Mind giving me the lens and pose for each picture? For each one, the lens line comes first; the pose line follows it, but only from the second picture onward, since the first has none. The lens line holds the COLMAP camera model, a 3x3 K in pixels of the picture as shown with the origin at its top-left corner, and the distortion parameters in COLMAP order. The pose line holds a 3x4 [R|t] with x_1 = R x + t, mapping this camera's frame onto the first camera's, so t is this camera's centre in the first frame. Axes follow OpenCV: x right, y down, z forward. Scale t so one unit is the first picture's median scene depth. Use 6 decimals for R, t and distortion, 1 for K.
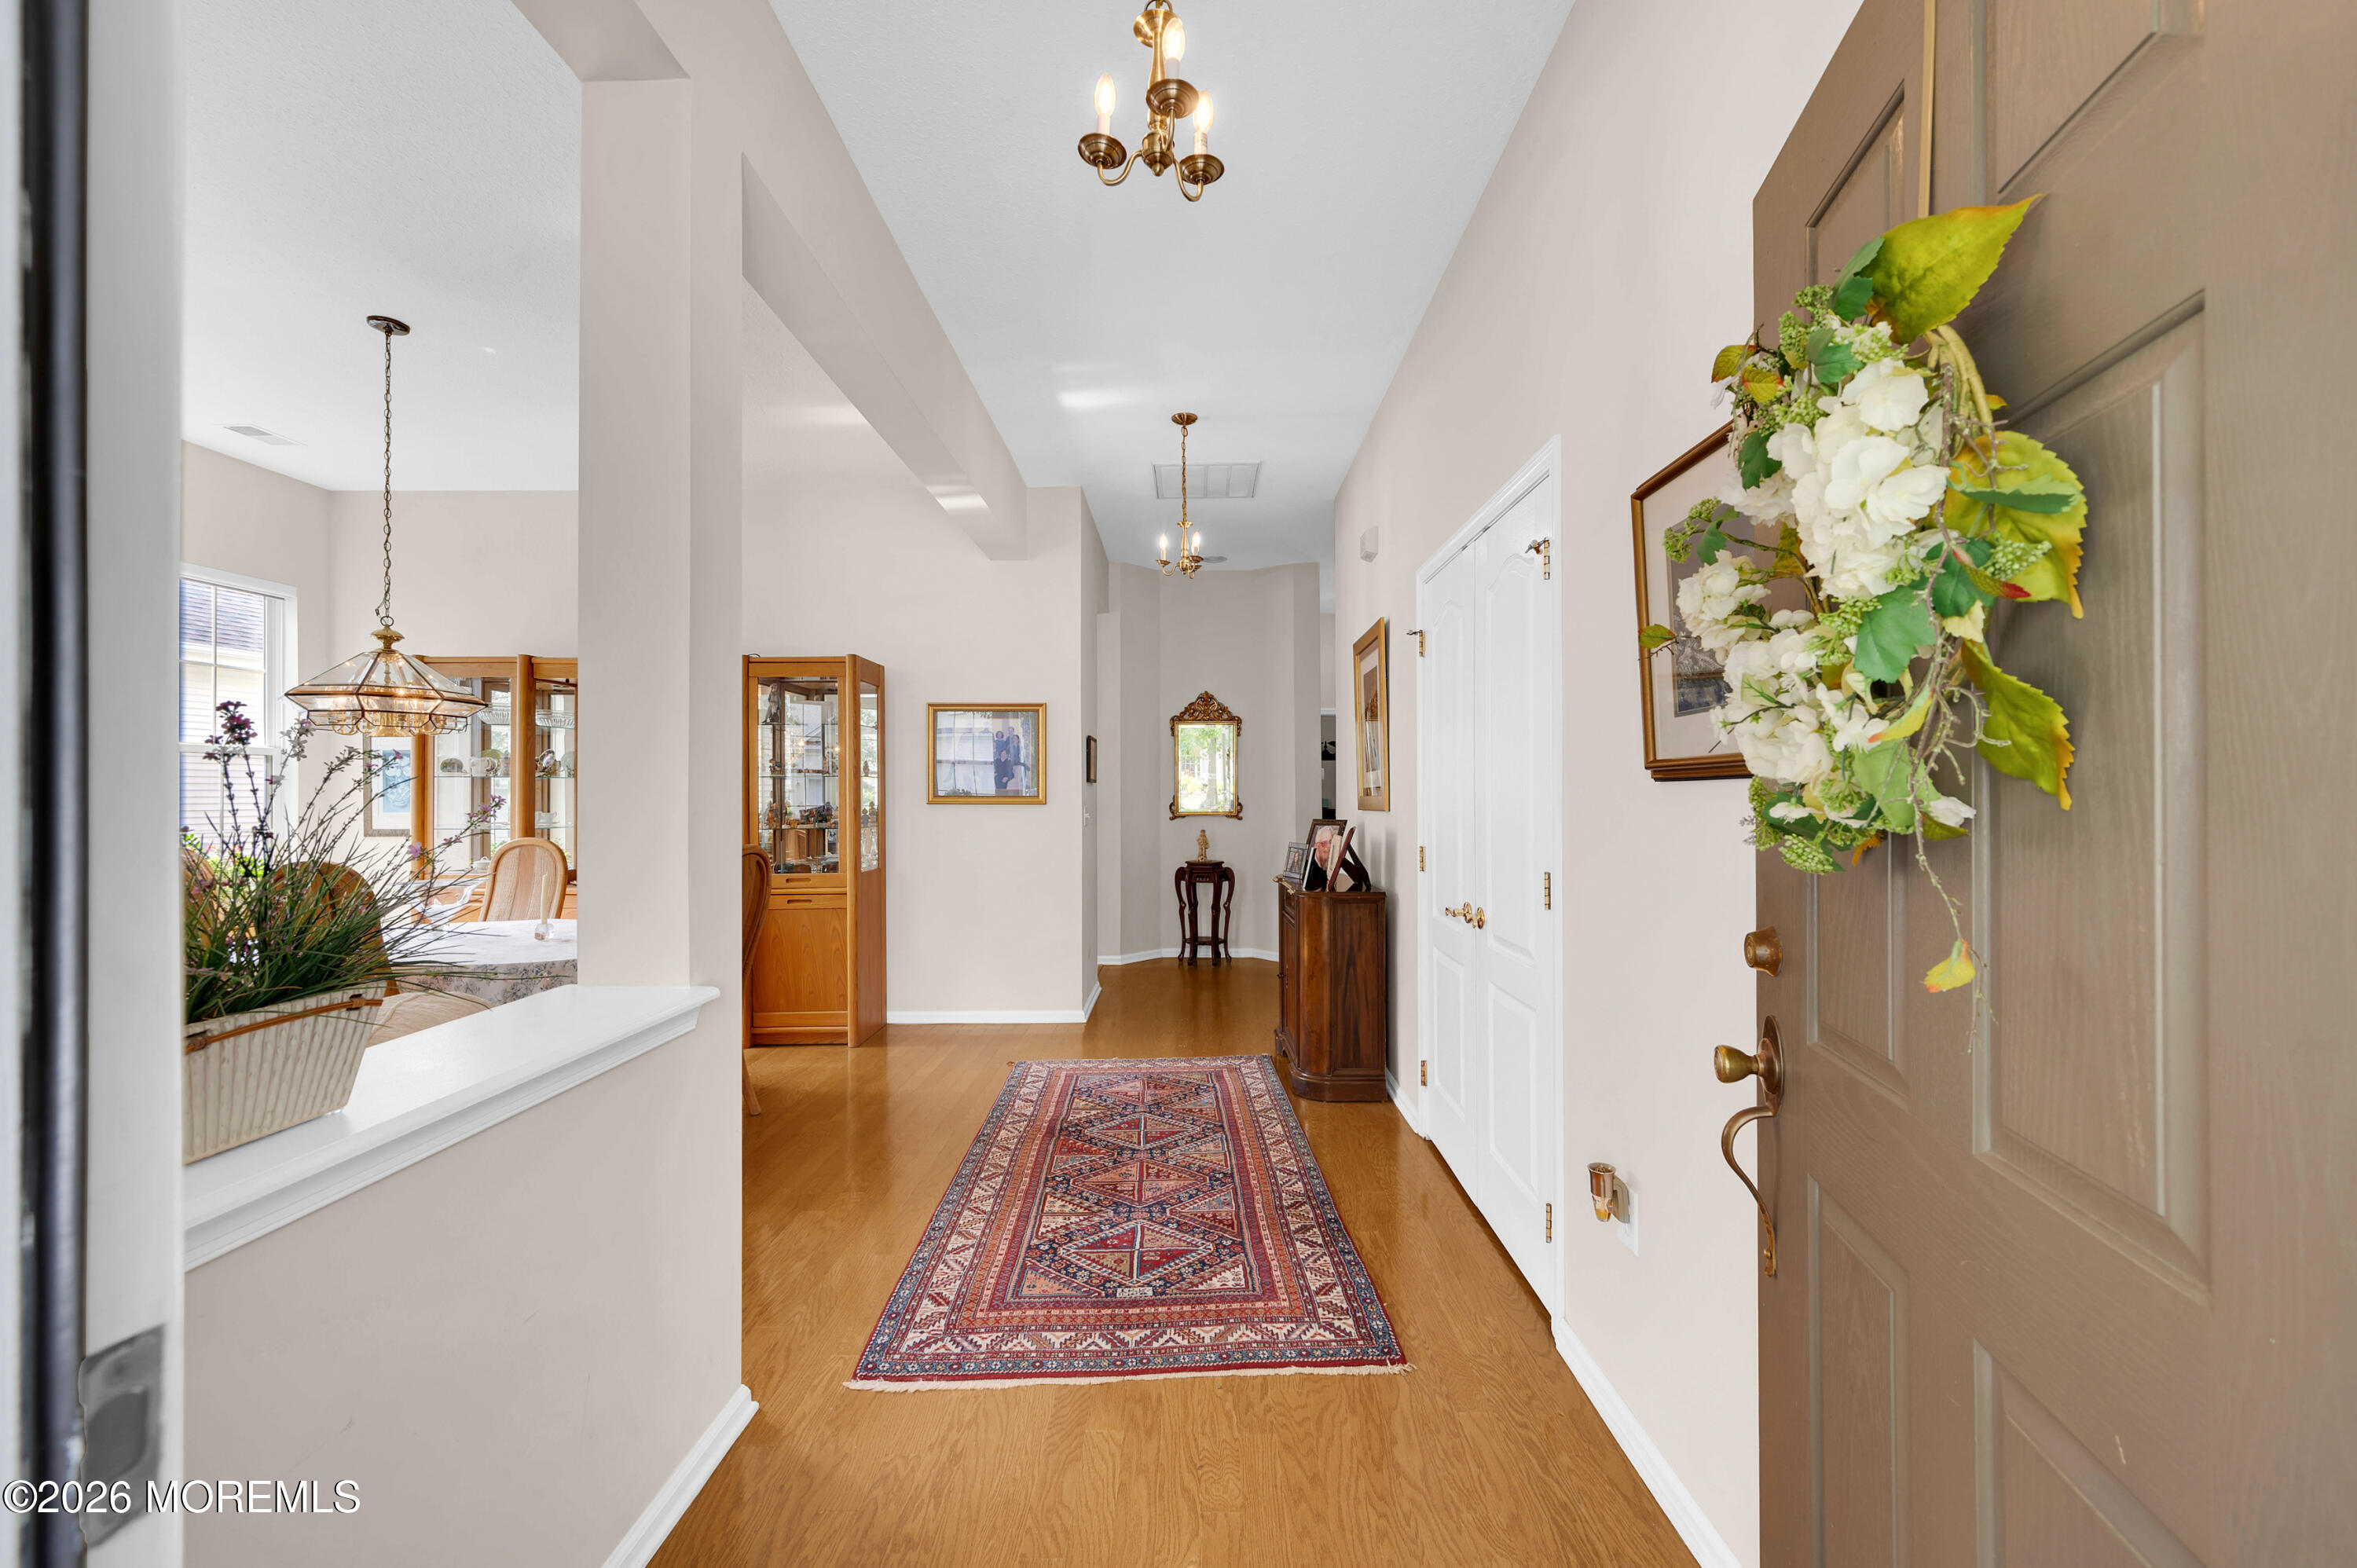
lens RADIAL K [[924.4, 0, 1178.5], [0, 924.4, 784.0], [0, 0, 1]] dist [-0.000319, -0.000058]
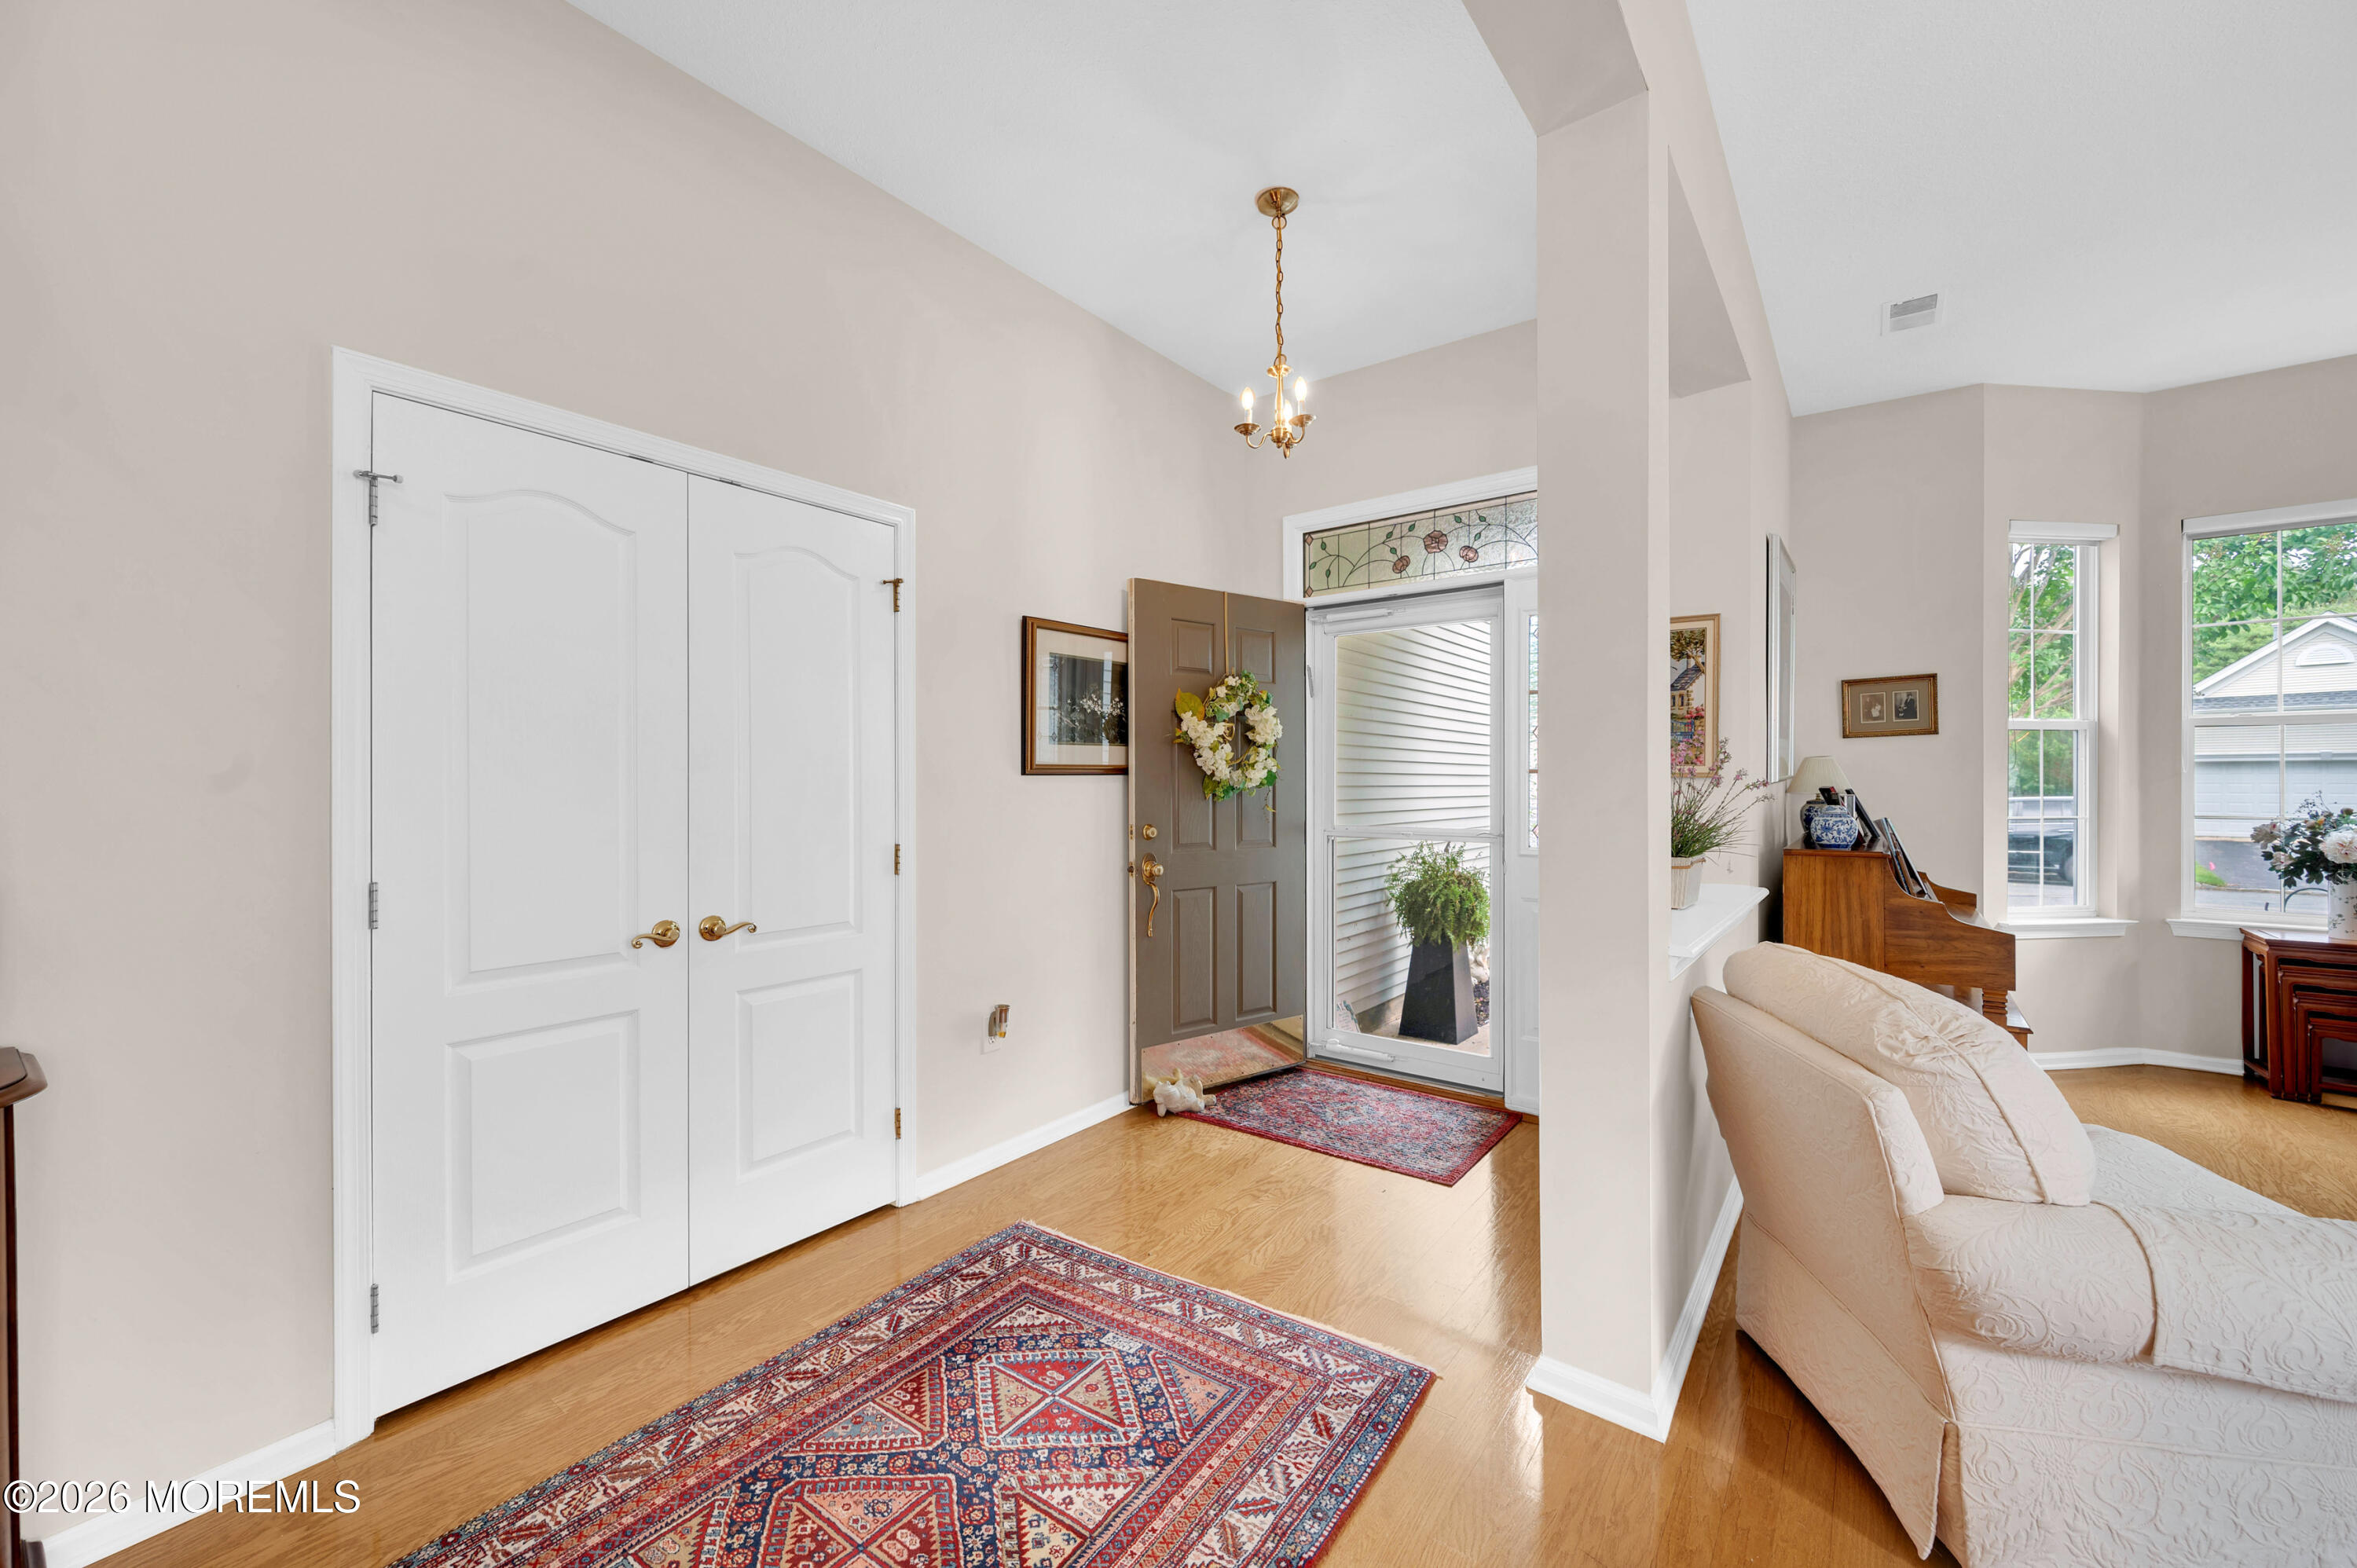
lens RADIAL K [[924.4, 0, 1178.5], [0, 924.4, 784.0], [0, 0, 1]] dist [-0.000319, -0.000058]
pose [[-0.803173, 0.010190, 0.595659, -0.605815], [0.002953, 0.999910, -0.013124, 0.025058], [-0.595738, -0.008782, -0.803131, 1.632014]]
